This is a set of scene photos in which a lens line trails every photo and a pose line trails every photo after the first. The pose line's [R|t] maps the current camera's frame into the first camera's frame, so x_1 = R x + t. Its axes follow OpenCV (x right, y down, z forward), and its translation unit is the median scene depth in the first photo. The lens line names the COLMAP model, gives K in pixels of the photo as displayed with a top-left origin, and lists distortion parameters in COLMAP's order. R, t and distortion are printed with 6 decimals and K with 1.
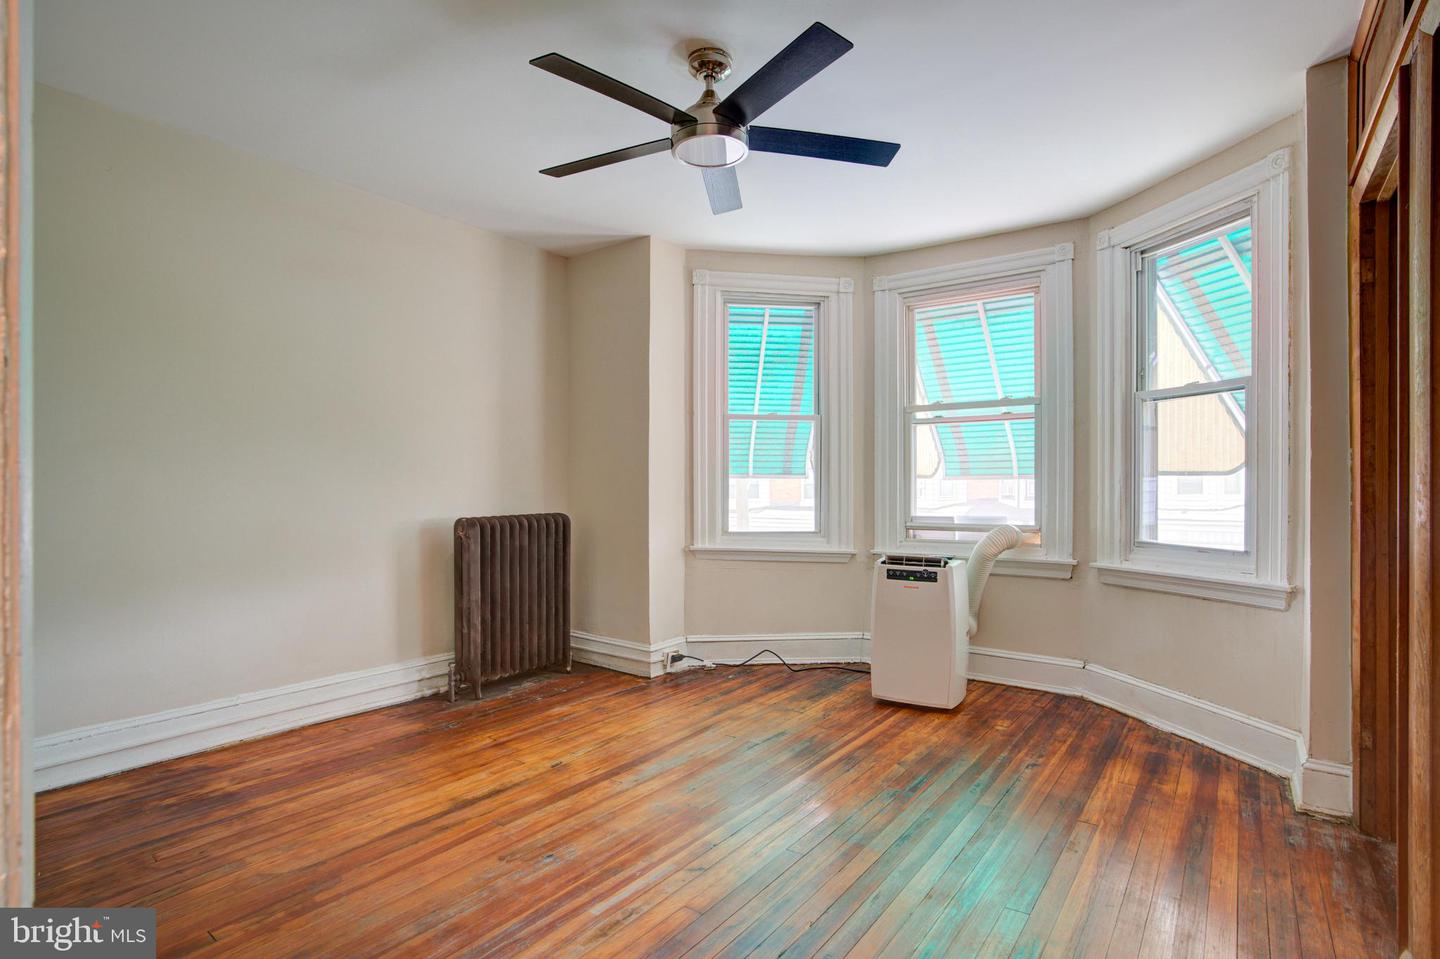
lens RADIAL K [[737.4, 0, 723.8], [0, 737.4, 483.0], [0, 0, 1]] dist [-0.042402, 0.011963]
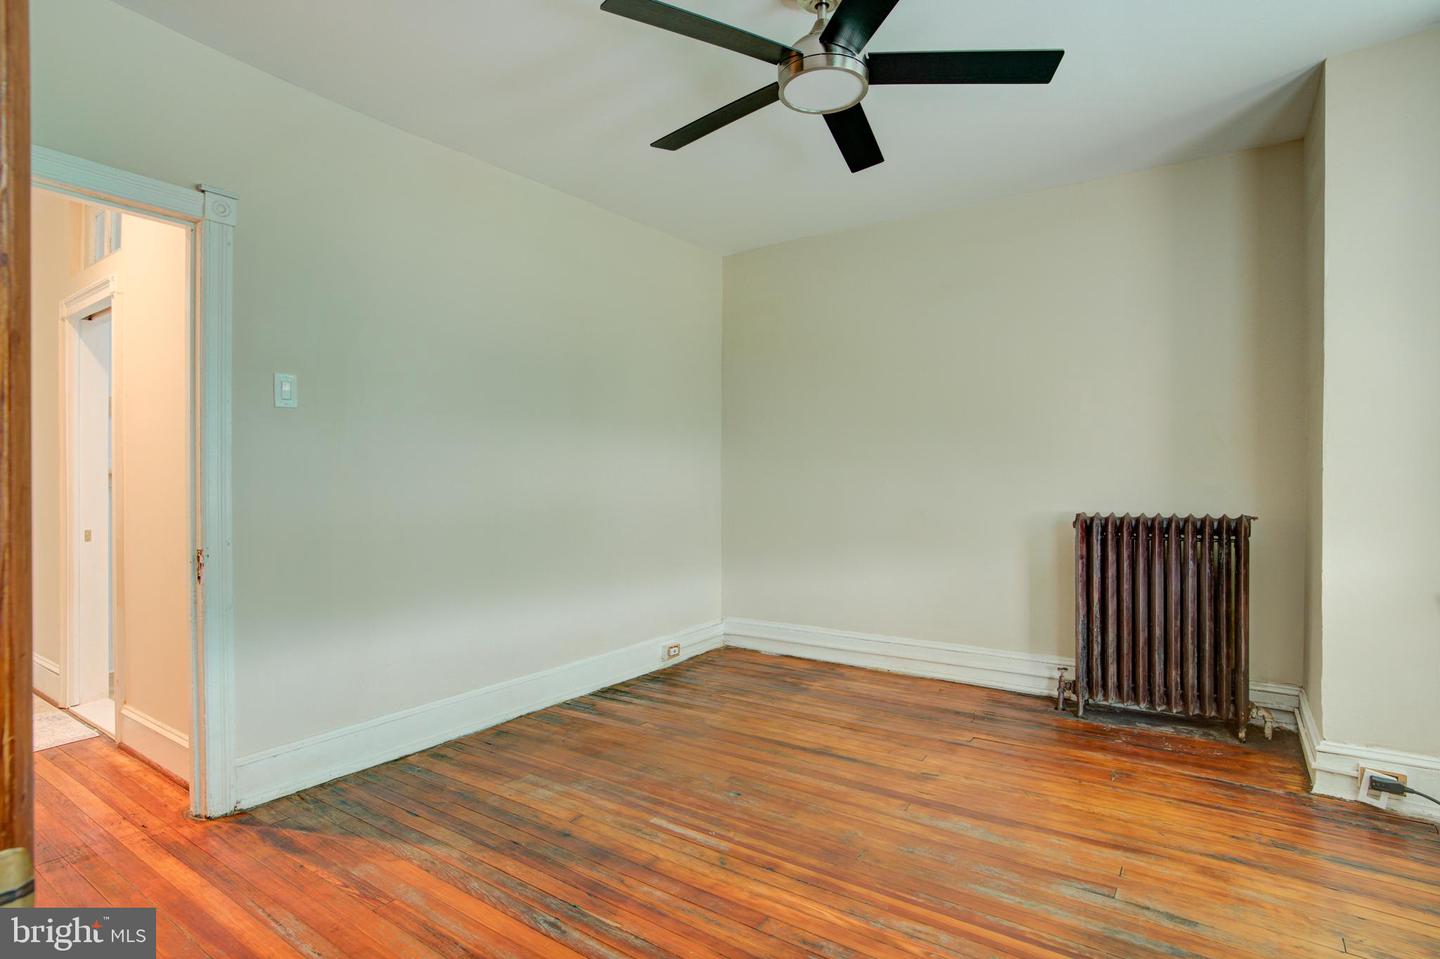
lens RADIAL K [[737.4, 0, 719.3], [0, 737.4, 475.0], [0, 0, 1]] dist [-0.042402, 0.011963]
pose [[0.011637, 0.004004, -0.999924, 0.629566], [0.006825, 0.999968, 0.004084, -0.007566], [0.999909, -0.006872, 0.011609, 0.637893]]
